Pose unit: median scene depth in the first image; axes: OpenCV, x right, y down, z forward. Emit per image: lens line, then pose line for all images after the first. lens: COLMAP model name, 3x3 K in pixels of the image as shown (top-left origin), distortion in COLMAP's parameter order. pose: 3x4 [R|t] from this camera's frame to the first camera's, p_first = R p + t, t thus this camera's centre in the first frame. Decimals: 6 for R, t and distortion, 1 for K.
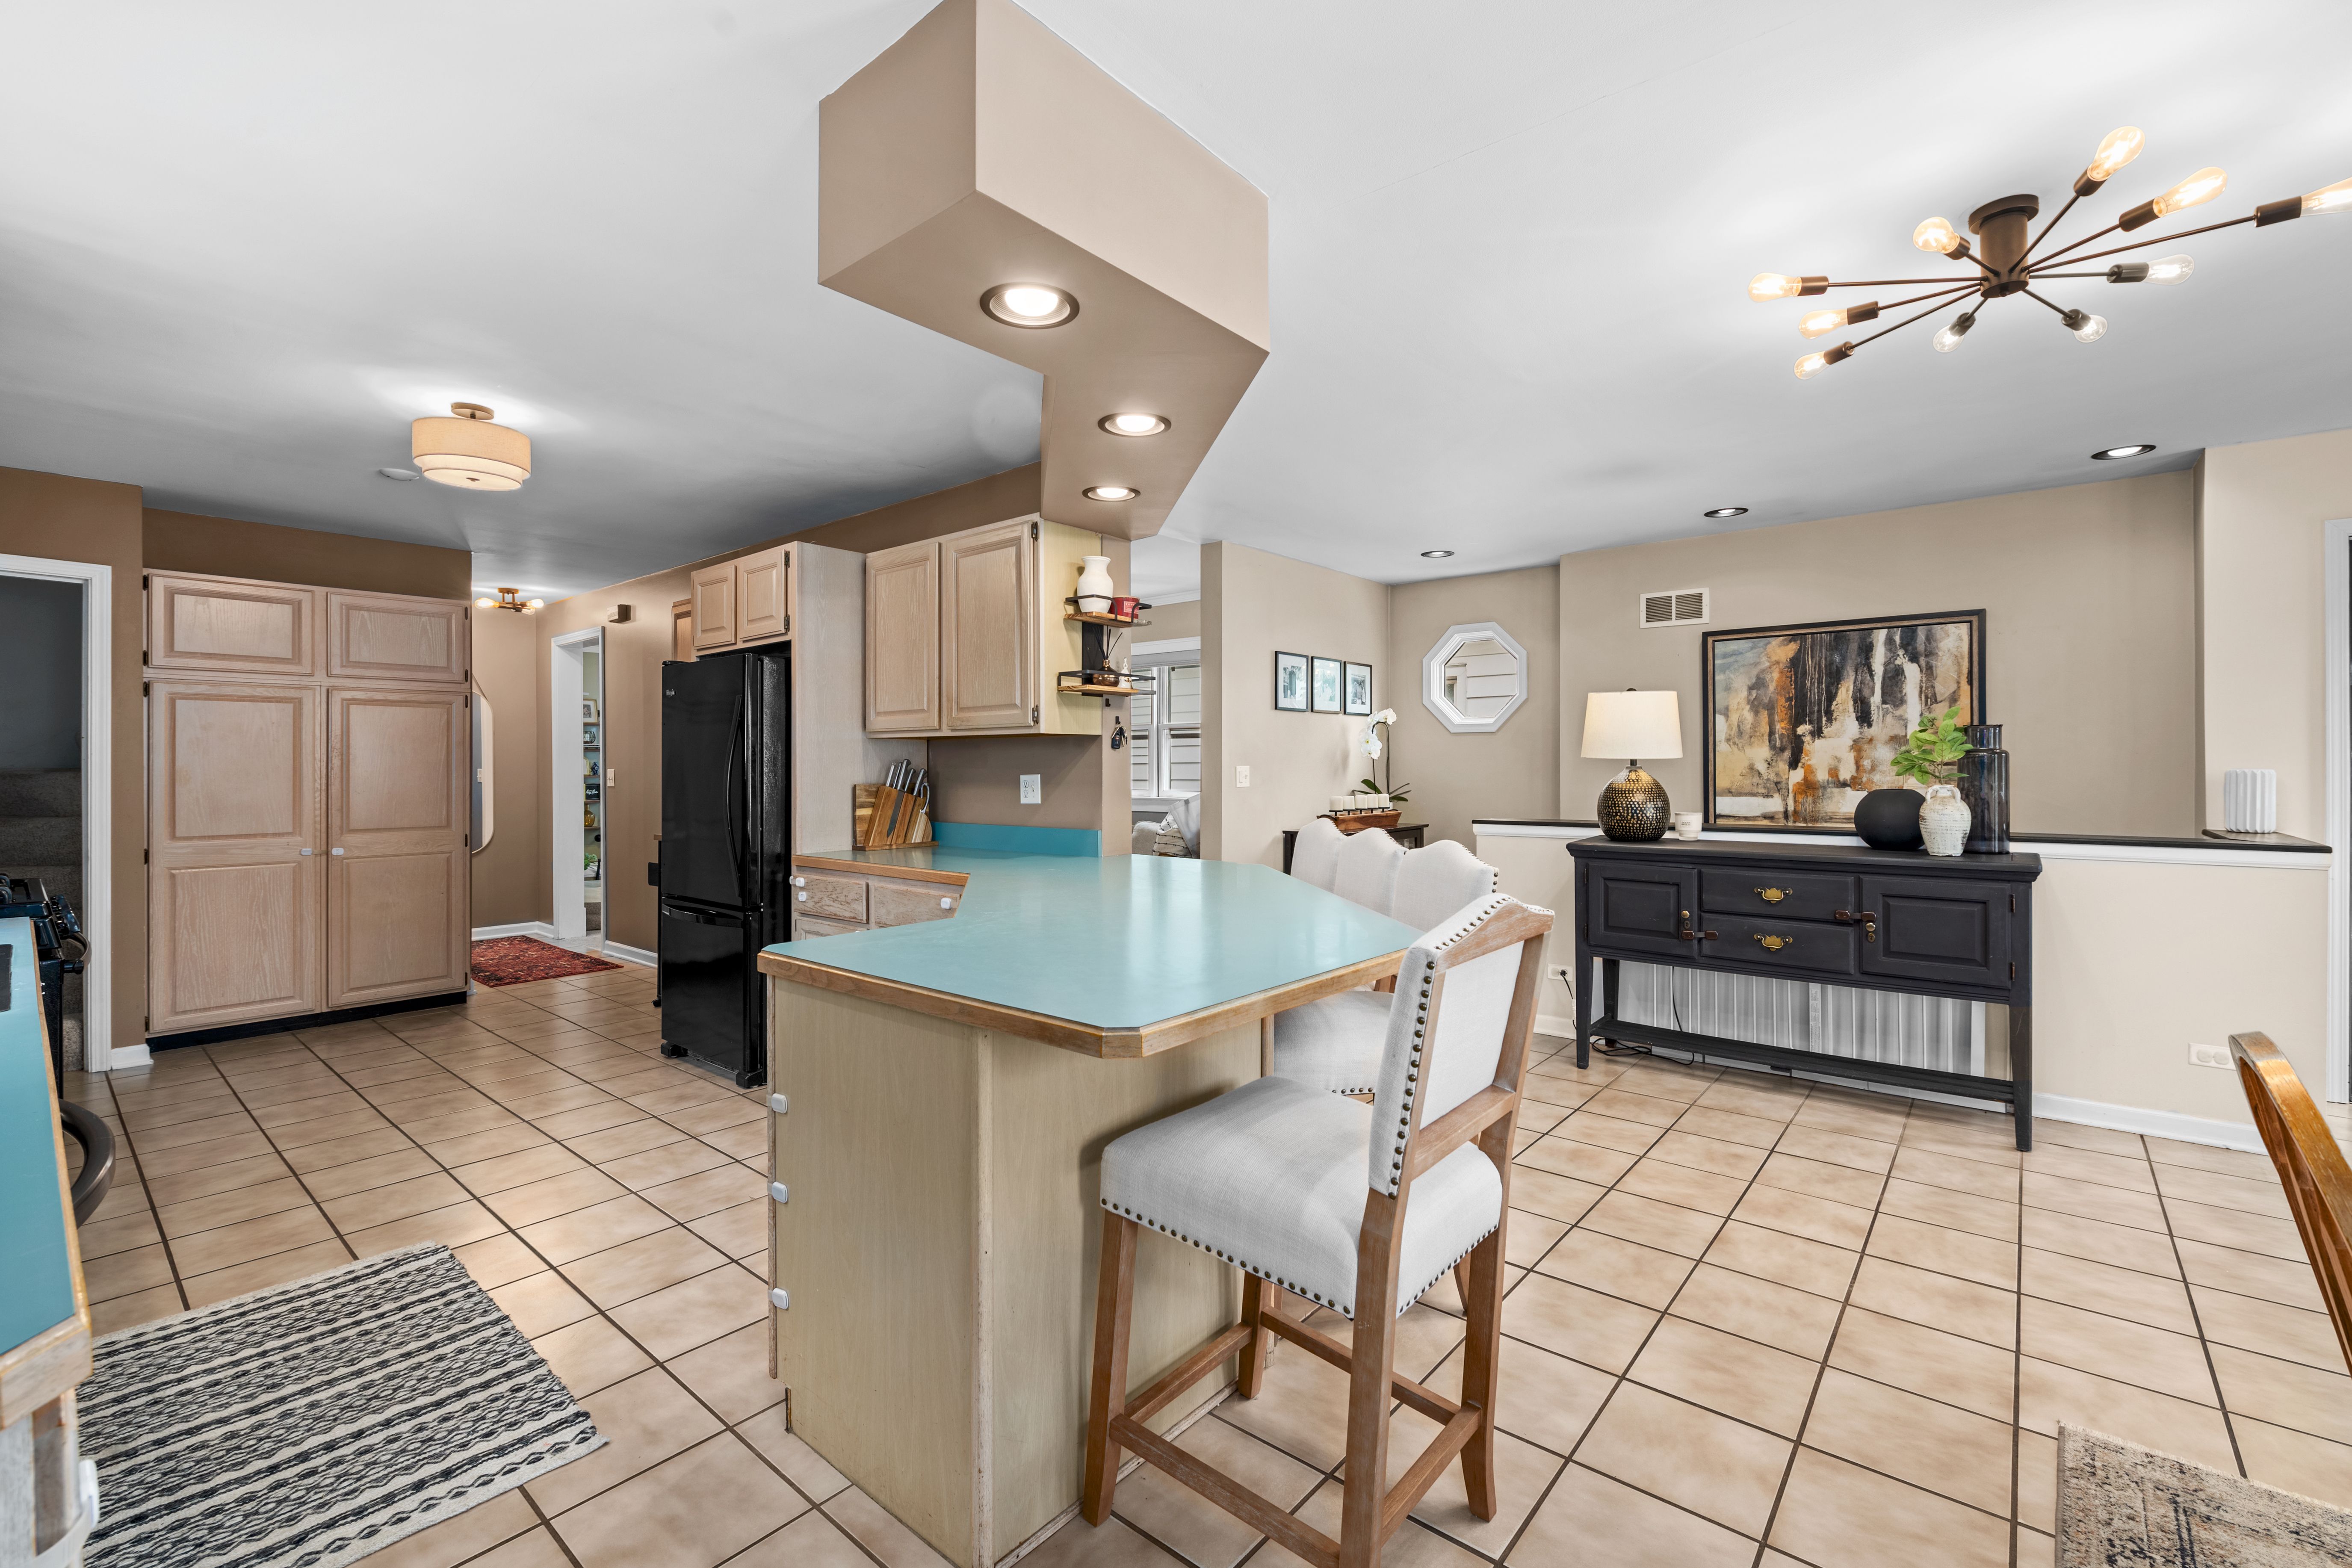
lens RADIAL K [[999.8, 0, 1179.8], [0, 999.8, 780.5], [0, 0, 1]] dist [-0.007061, -0.000432]
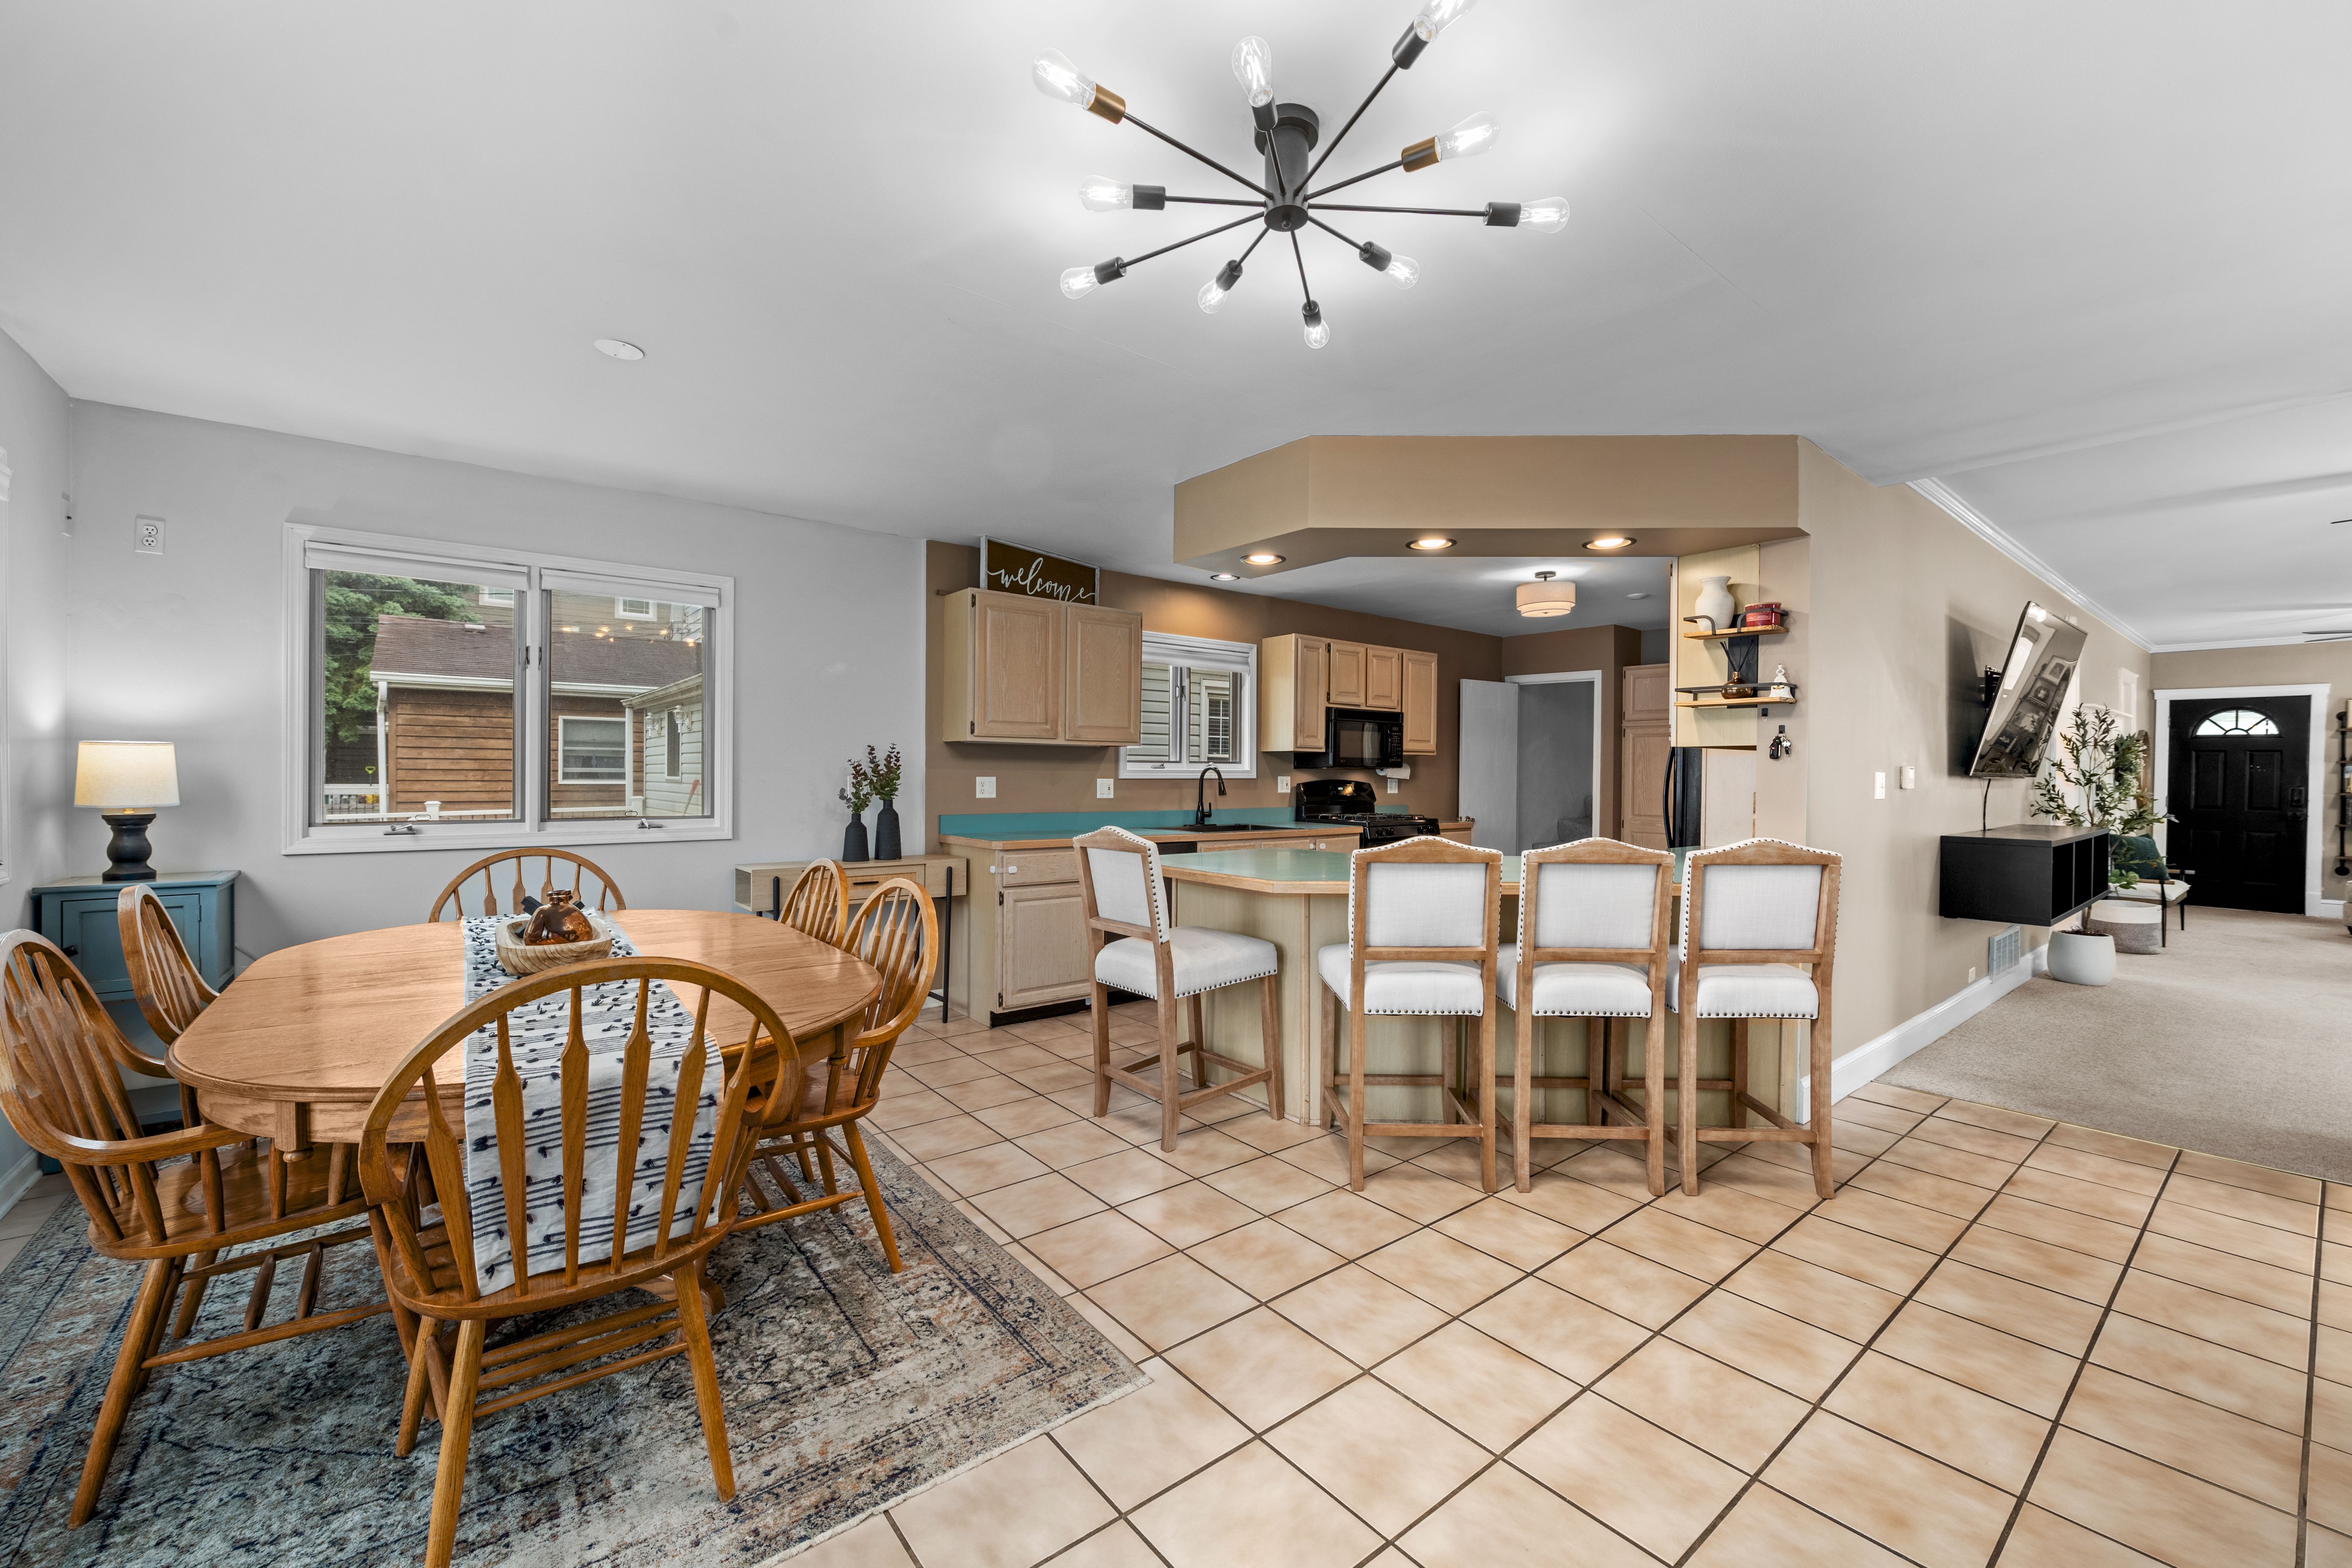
lens RADIAL K [[950.5, 0, 1177.5], [0, 950.5, 772.6], [0, 0, 1]] dist [-0.002372, -0.000283]
pose [[-0.188571, 0.001050, -0.982059, 0.947821], [-0.026849, 0.999620, 0.006224, -0.008952], [0.981693, 0.027541, -0.188471, 0.601319]]
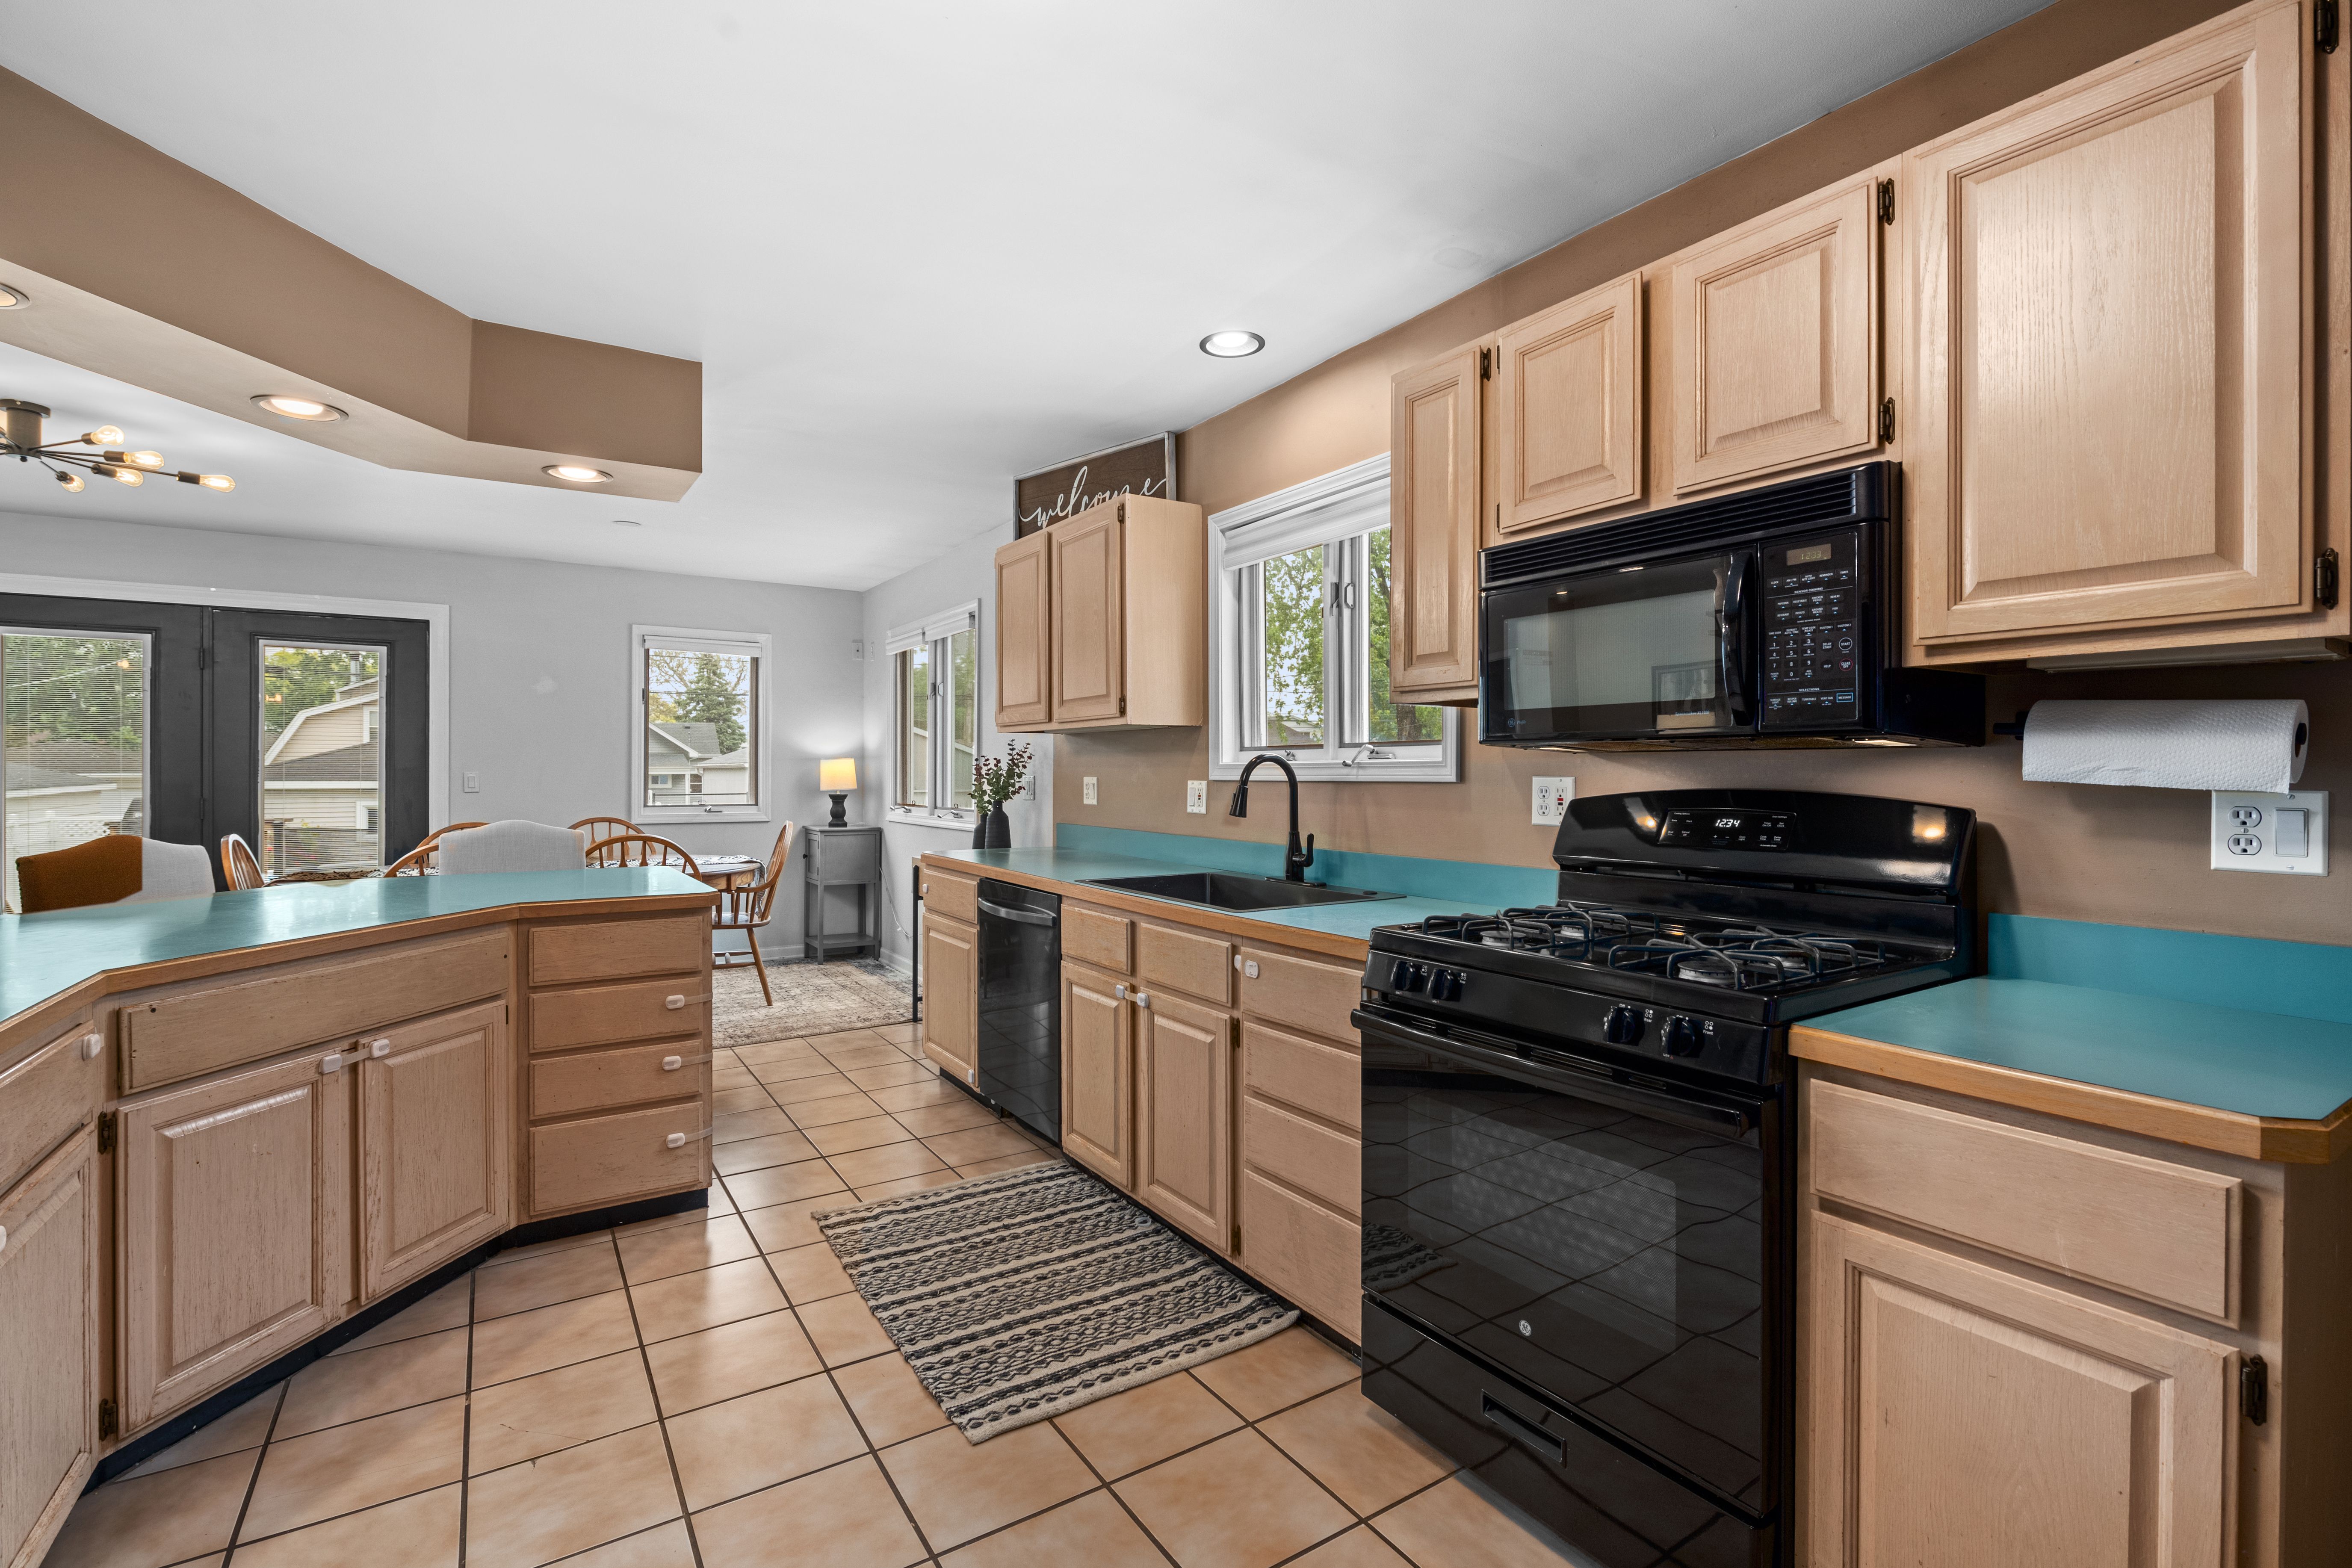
lens RADIAL K [[1052.0, 0, 1176.0], [0, 1052.0, 784.0], [0, 0, 1]] dist [0.000382, 0.000040]
pose [[-0.956757, -0.003133, 0.290870, -0.766912], [0.006068, 0.999509, 0.030725, -0.014322], [-0.290824, 0.031161, -0.956269, 1.149374]]
